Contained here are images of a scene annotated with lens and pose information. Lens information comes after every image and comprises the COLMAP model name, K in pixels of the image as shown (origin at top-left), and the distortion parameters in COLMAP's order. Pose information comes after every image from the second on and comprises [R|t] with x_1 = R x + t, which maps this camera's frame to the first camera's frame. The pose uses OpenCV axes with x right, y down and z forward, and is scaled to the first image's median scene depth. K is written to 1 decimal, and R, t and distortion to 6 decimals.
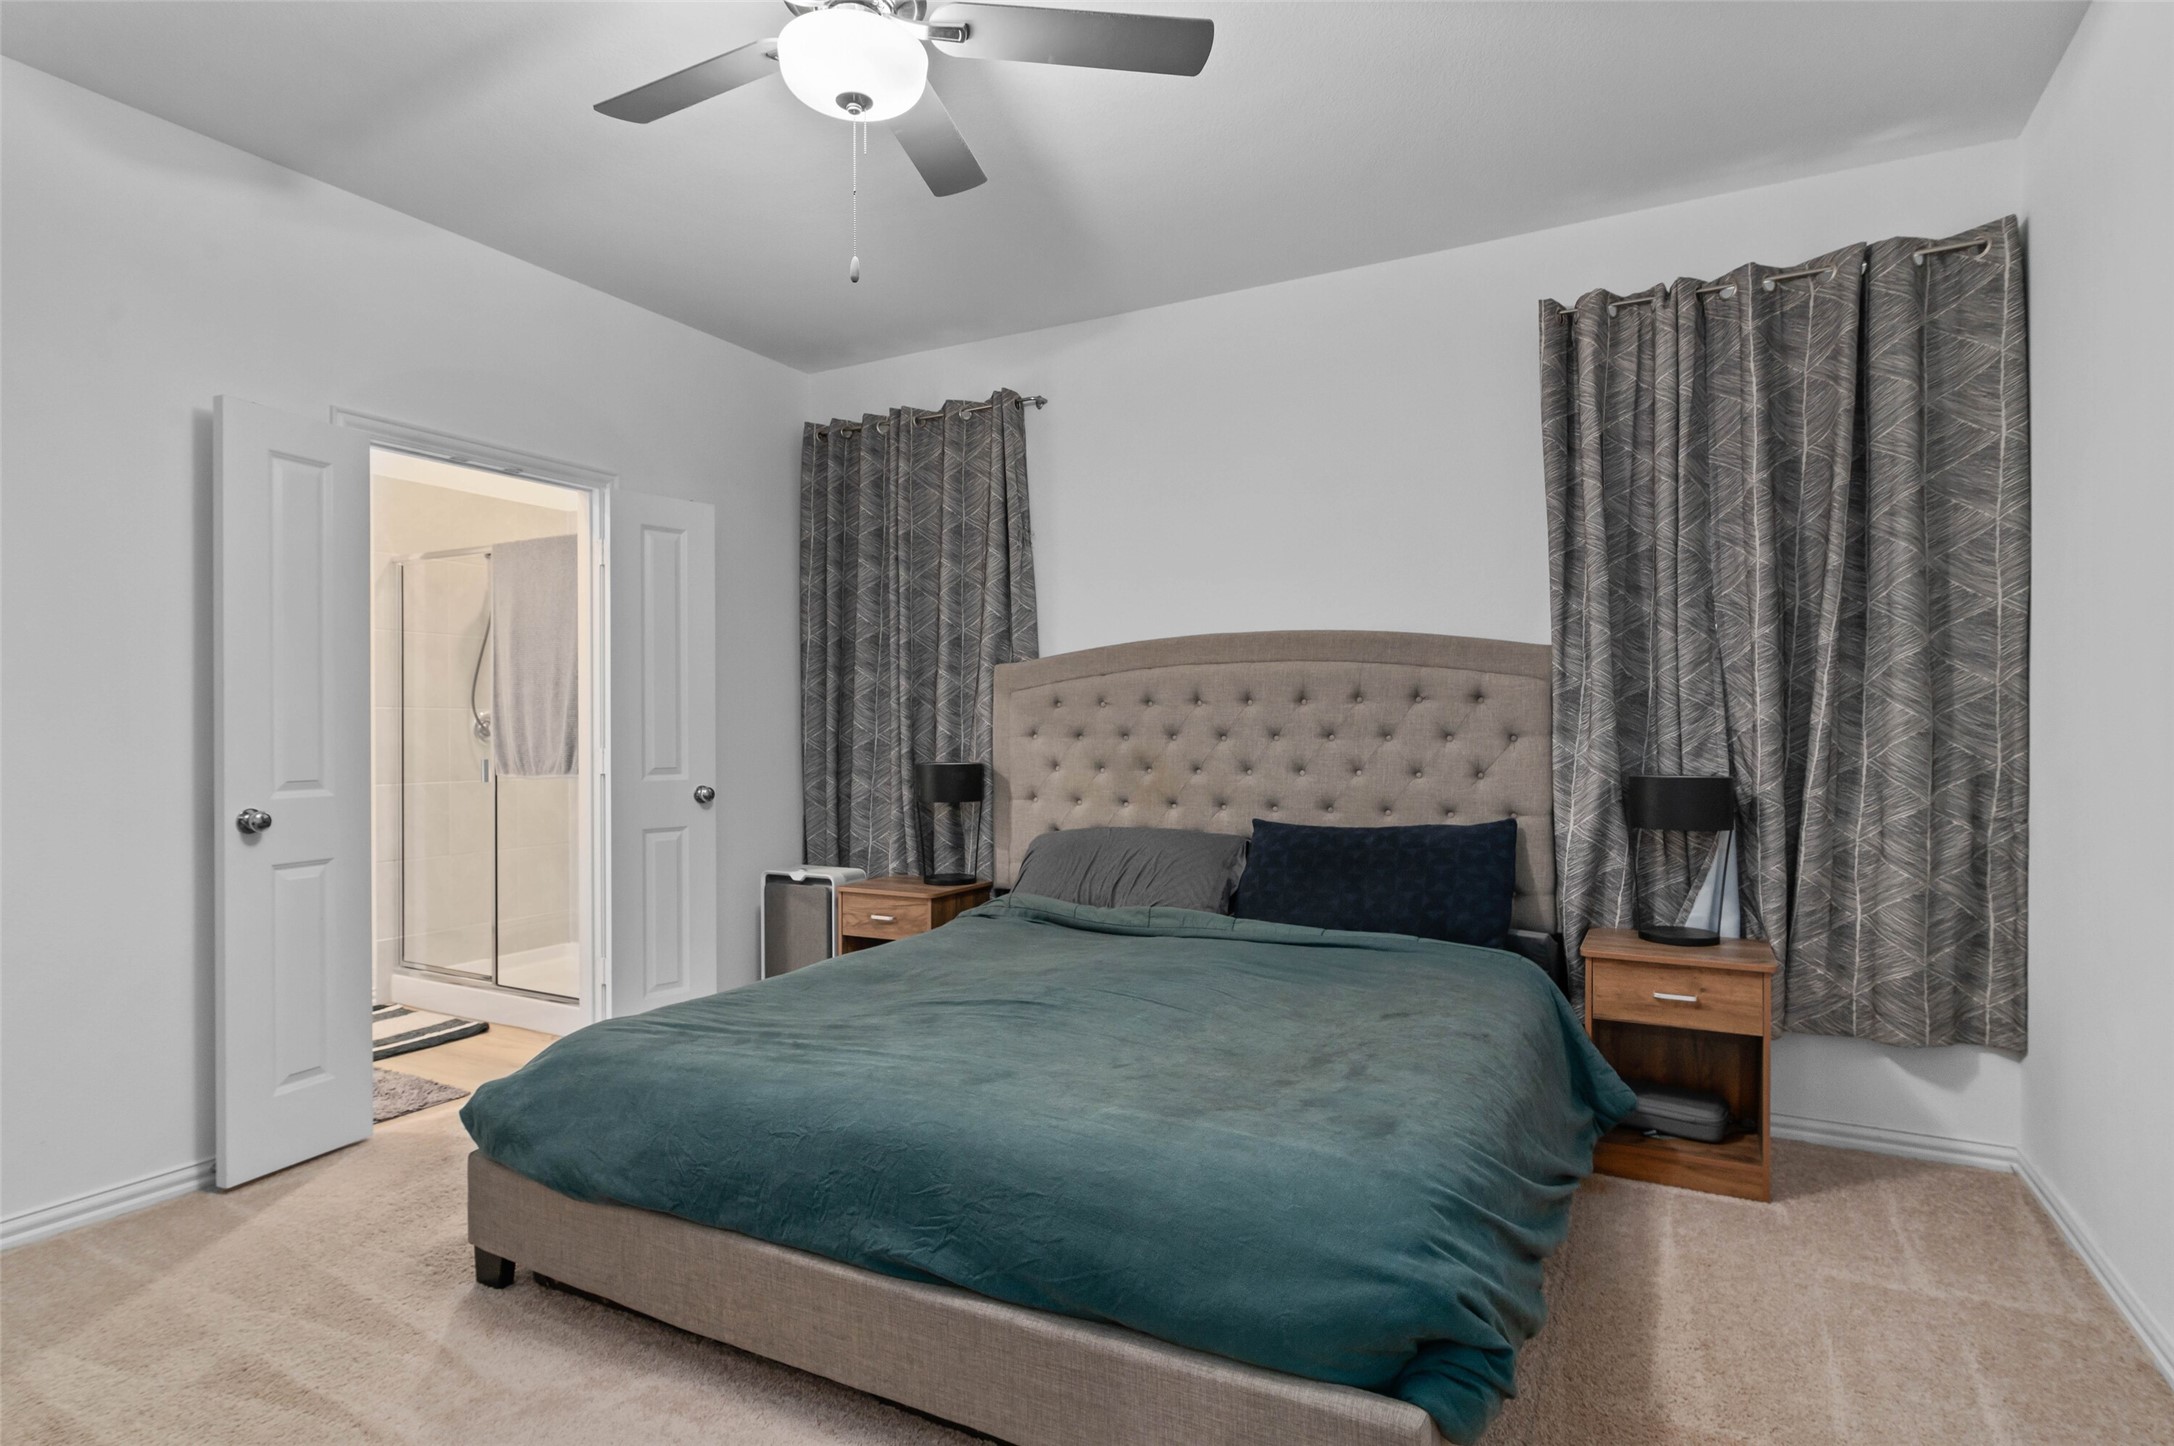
lens RADIAL K [[1123.2, 0, 1074.1], [0, 1123.2, 724.3], [0, 0, 1]] dist [0.000294, -0.000053]
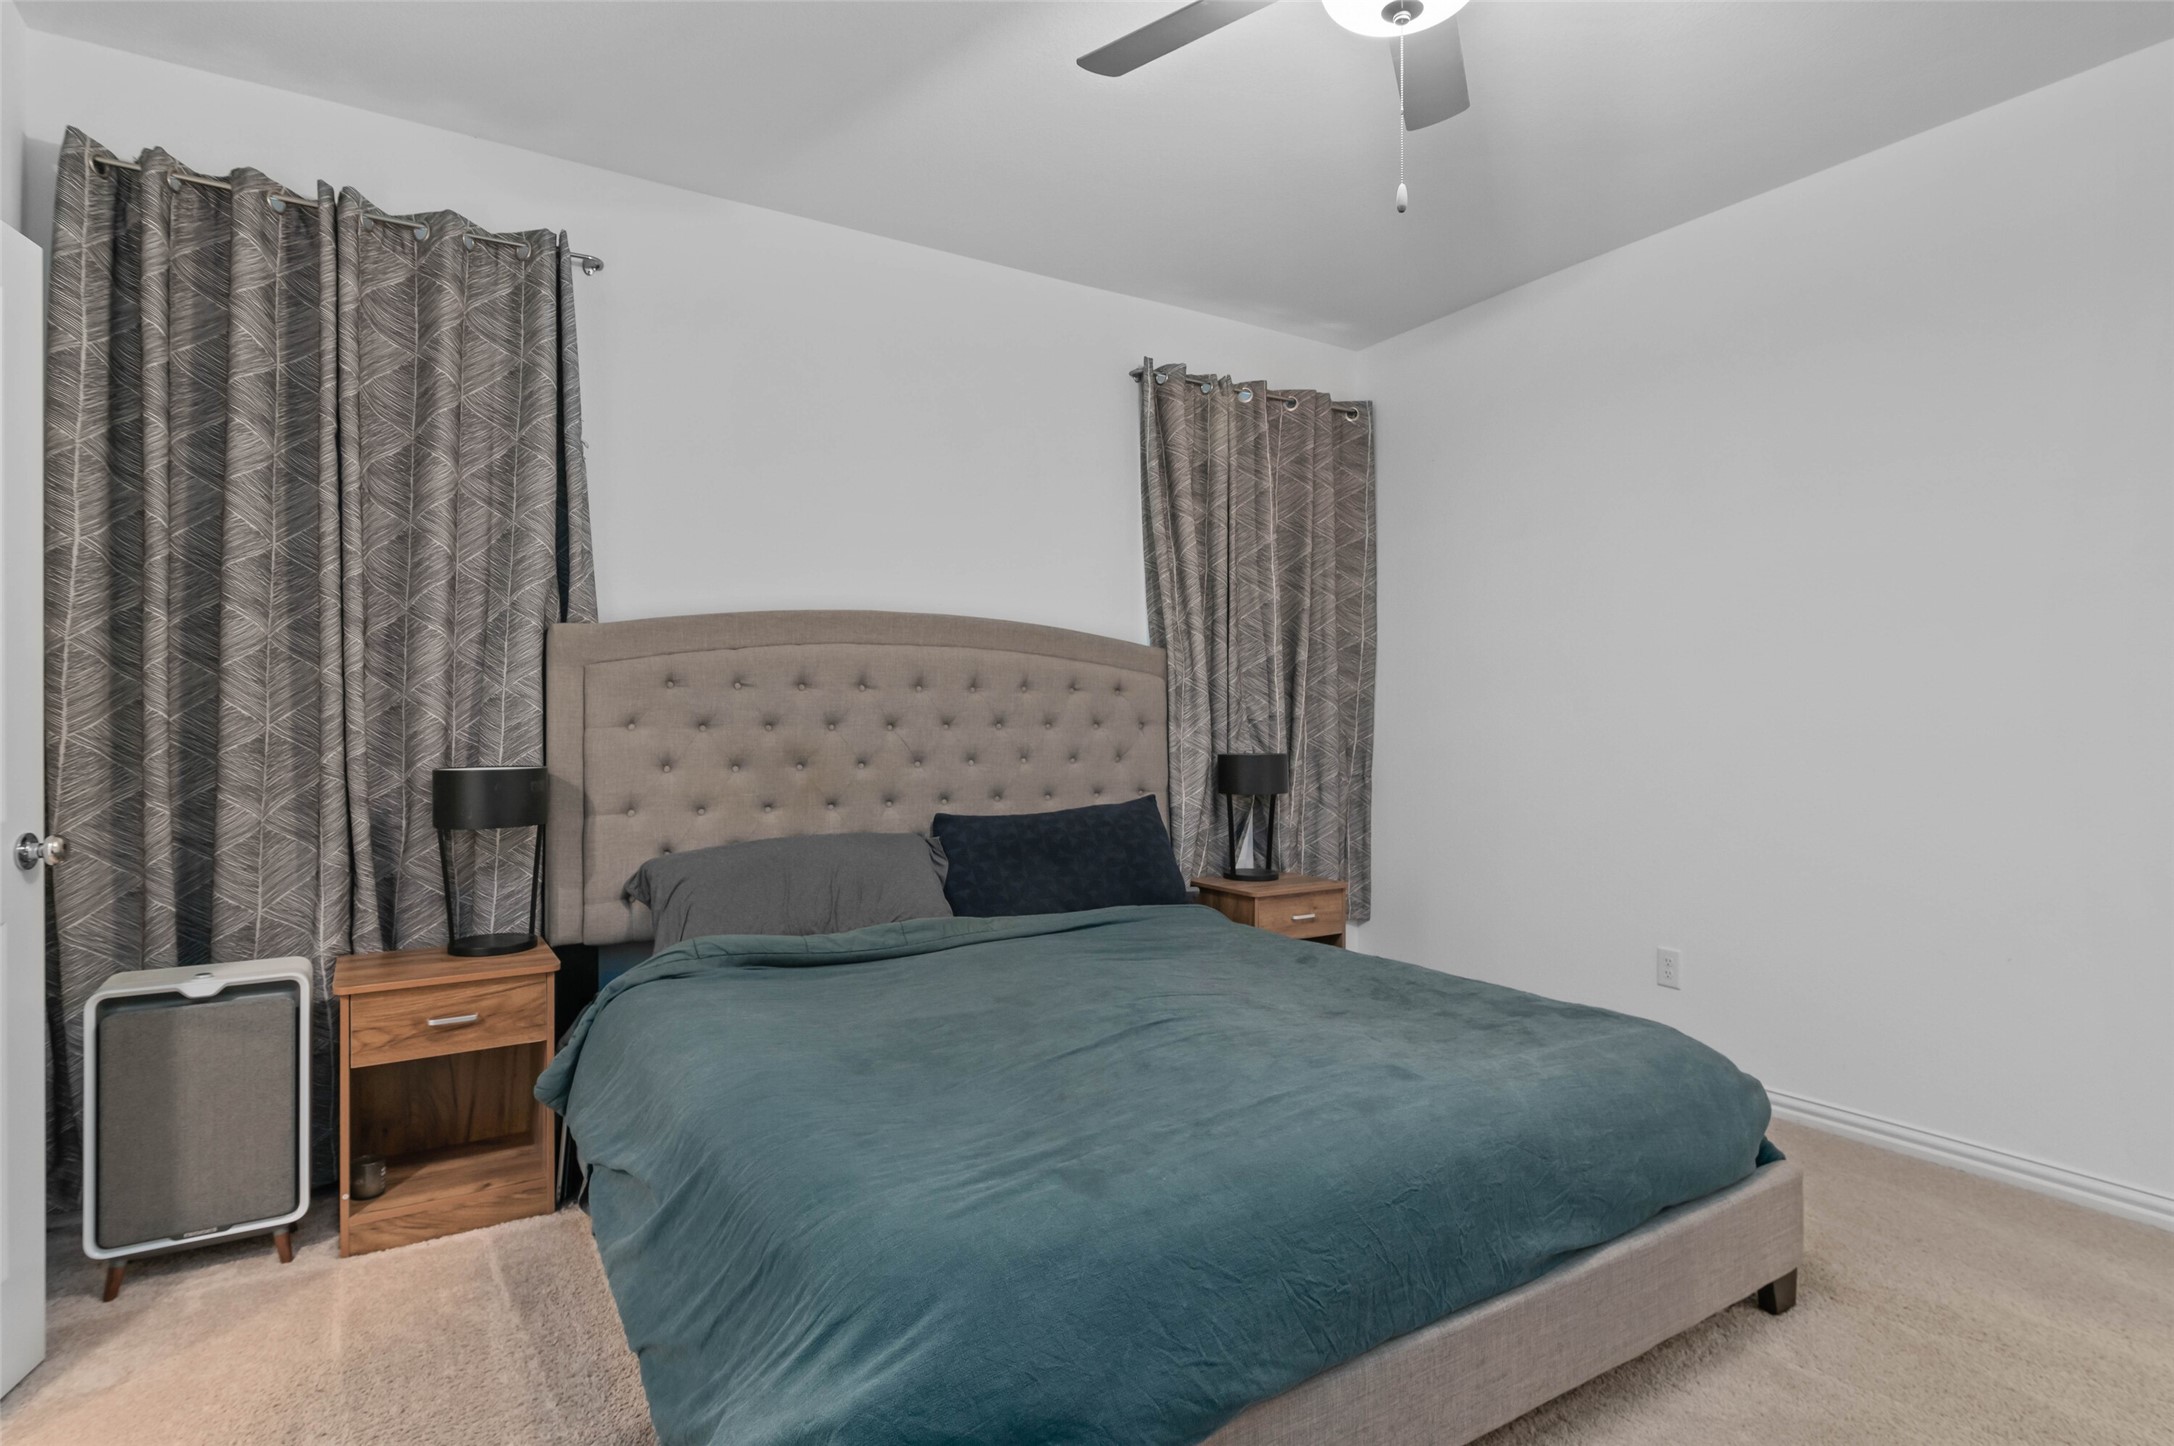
lens RADIAL K [[1141.8, 0, 1083.6], [0, 1141.8, 708.2], [0, 0, 1]] dist [0.001719, 0.000099]
pose [[0.487171, 0.010776, 0.873240, -0.611197], [-0.005617, 0.999942, -0.009206, 0.004769], [-0.873288, -0.000420, 0.487204, 0.430940]]
